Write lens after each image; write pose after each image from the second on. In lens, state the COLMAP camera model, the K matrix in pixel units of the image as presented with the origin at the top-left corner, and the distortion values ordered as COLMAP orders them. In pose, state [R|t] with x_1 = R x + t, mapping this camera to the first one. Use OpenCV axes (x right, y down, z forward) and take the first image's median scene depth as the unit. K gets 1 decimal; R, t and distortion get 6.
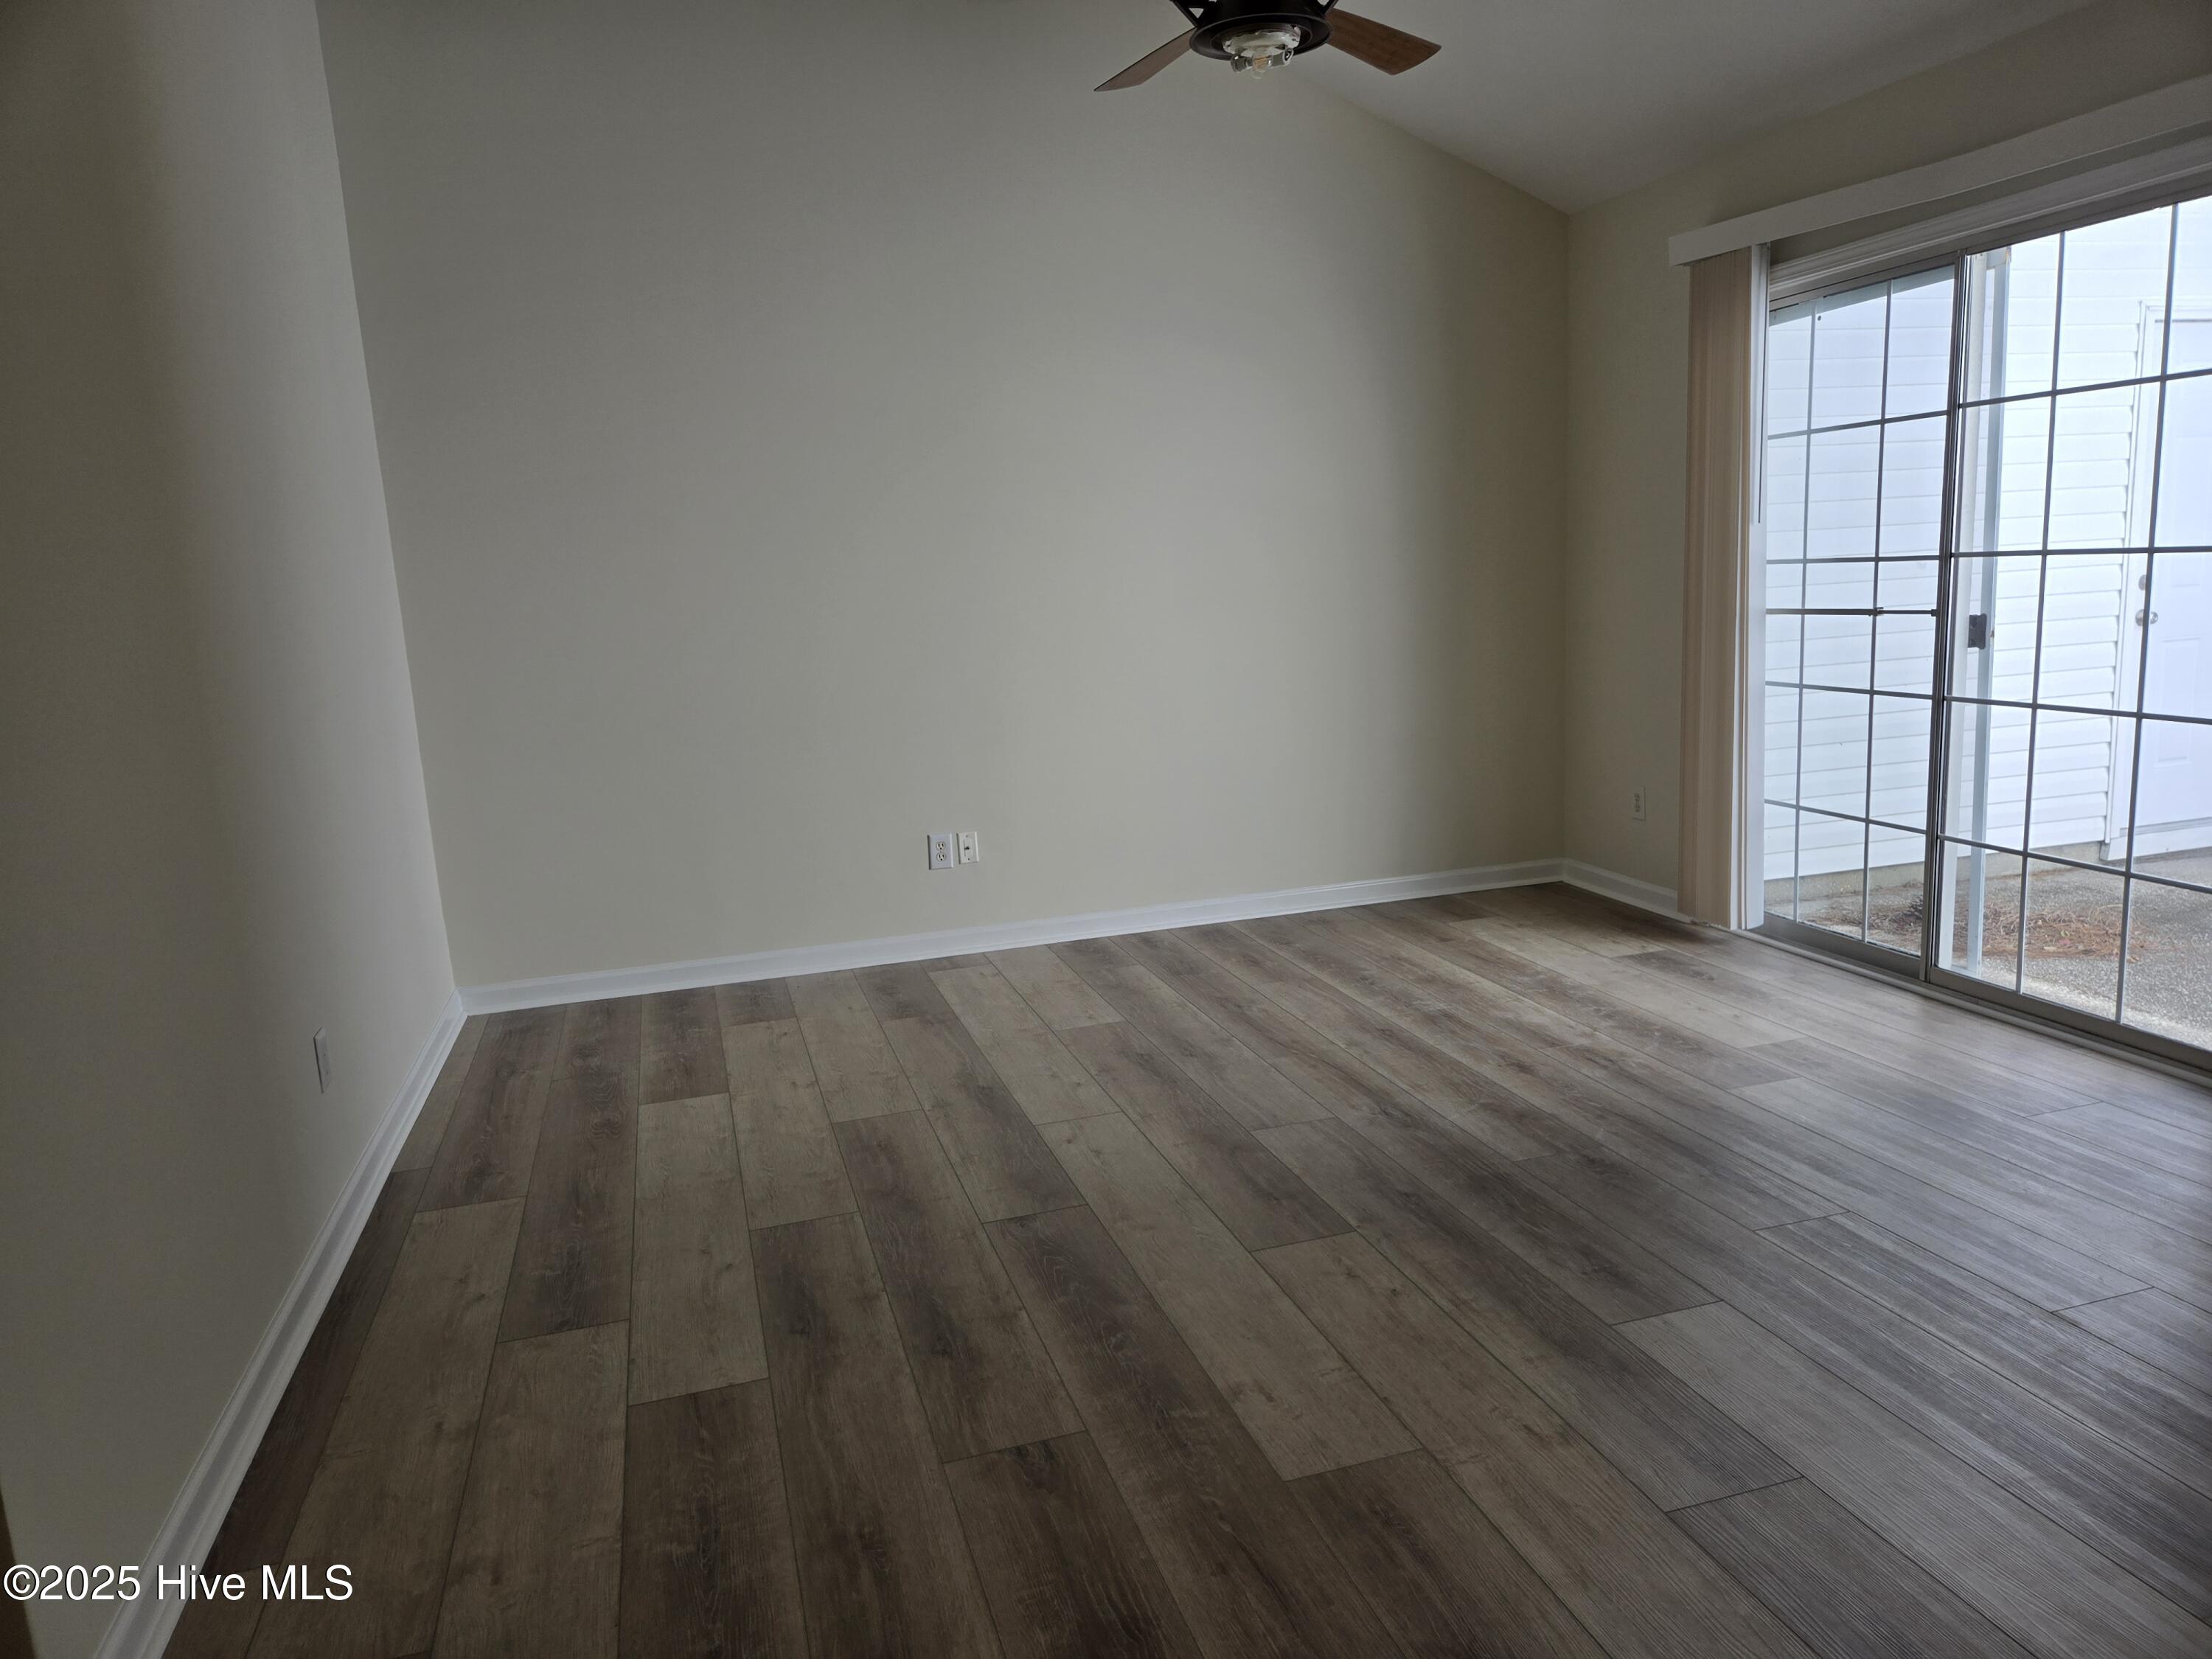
lens RADIAL K [[1481.7, 0, 1115.2], [0, 1481.7, 824.8], [0, 0, 1]] dist [0.069675, -0.064437]
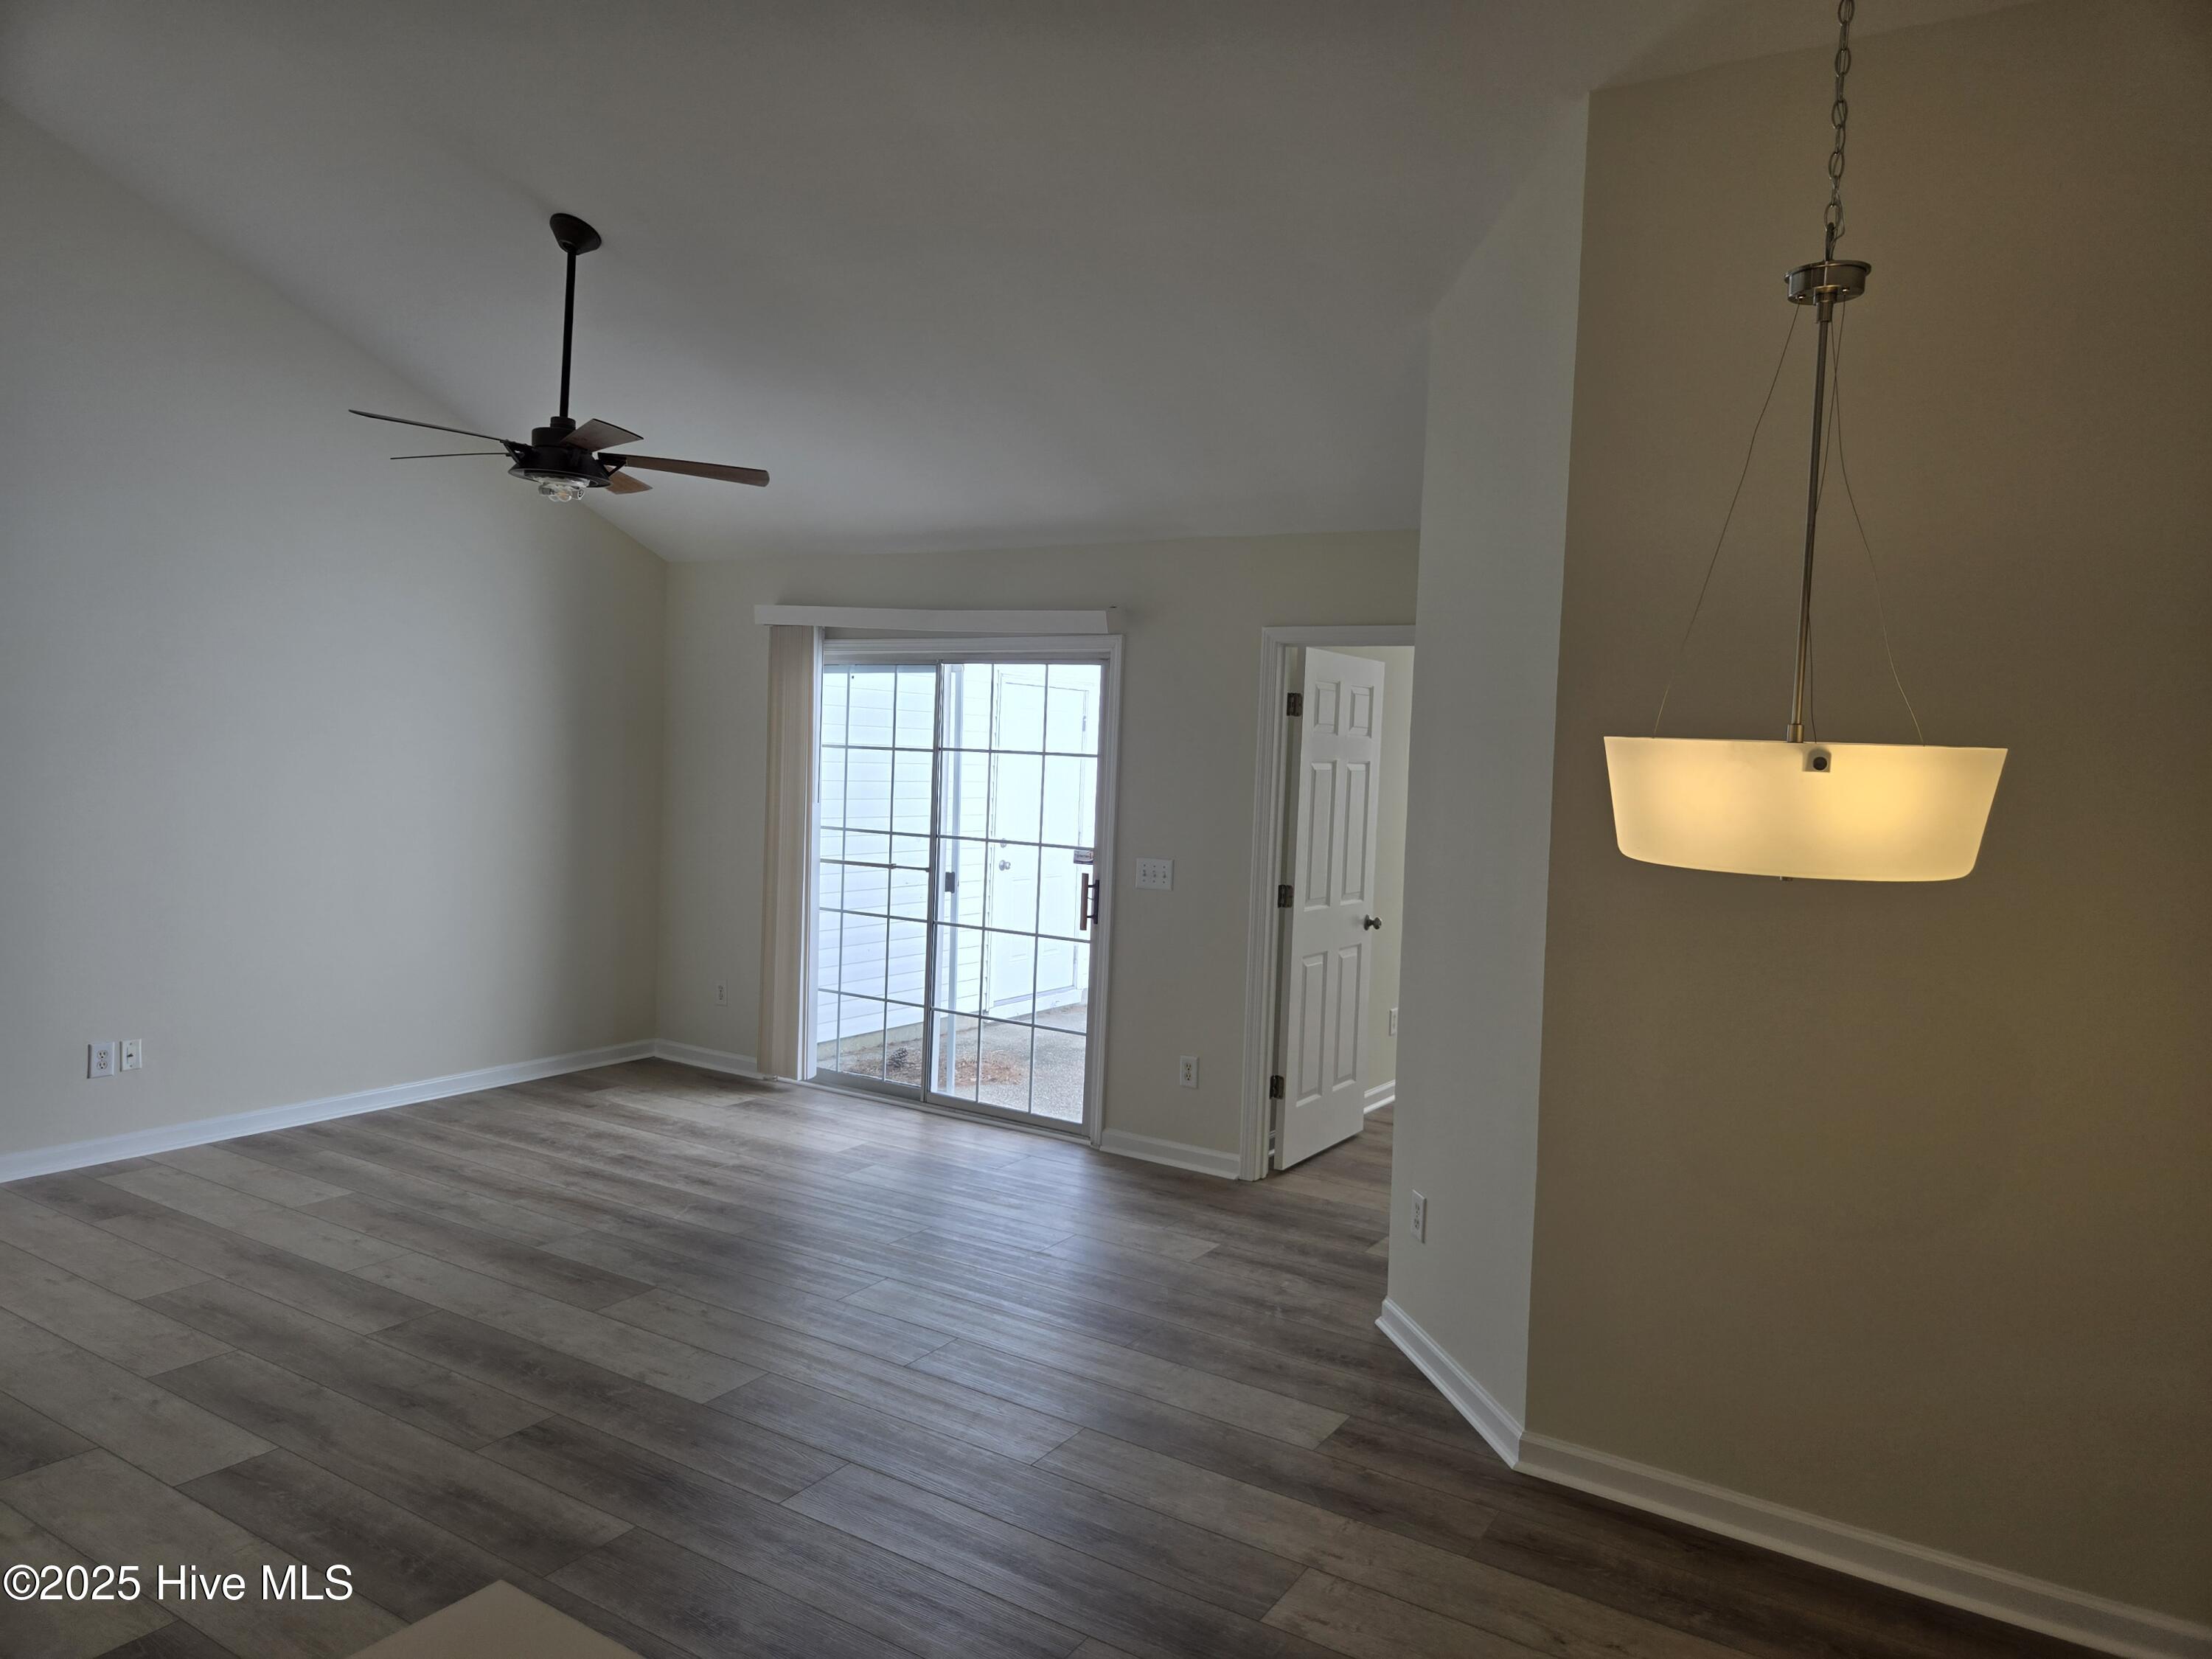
lens RADIAL K [[1481.7, 0, 1115.2], [0, 1481.7, 824.8], [0, 0, 1]] dist [0.069675, -0.064437]
pose [[0.753708, 0.047317, 0.655504, -0.356793], [0.036160, 0.992908, -0.113249, -0.000314], [-0.656214, 0.109060, 0.746652, -0.336477]]
